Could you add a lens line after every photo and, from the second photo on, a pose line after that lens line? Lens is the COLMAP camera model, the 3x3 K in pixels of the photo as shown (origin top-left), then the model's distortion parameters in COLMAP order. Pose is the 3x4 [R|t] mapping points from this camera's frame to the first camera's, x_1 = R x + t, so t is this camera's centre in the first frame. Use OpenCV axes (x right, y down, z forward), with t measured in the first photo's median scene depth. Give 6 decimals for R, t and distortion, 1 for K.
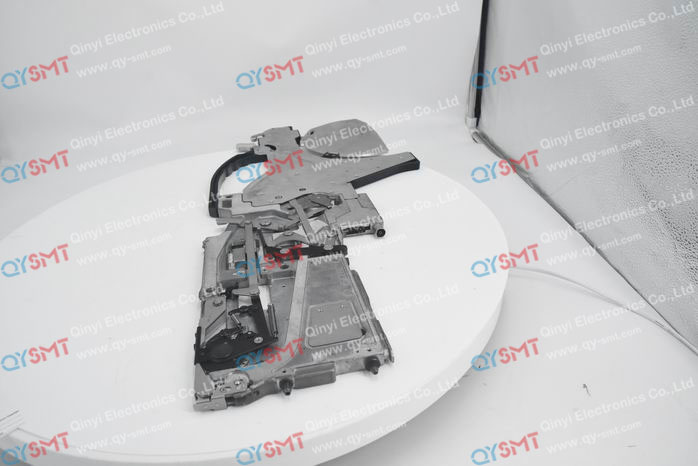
lens RADIAL K [[489.8, 0, 349.0], [0, 489.8, 233.0], [0, 0, 1]] dist [-0.000202, 0.000059]
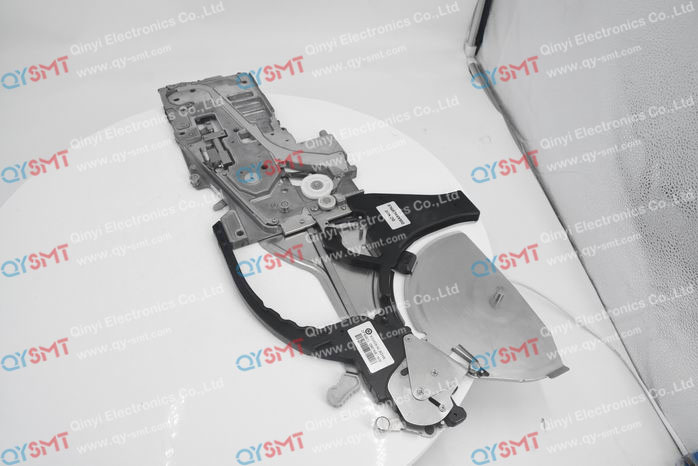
lens RADIAL K [[489.8, 0, 349.0], [0, 489.8, 233.0], [0, 0, 1]] dist [-0.000202, 0.000059]
pose [[1.000000, -0.000480, -0.000088, -0.000020], [0.000480, 1.000000, 0.000293, 0.192035], [0.000087, -0.000293, 1.000000, -0.000001]]
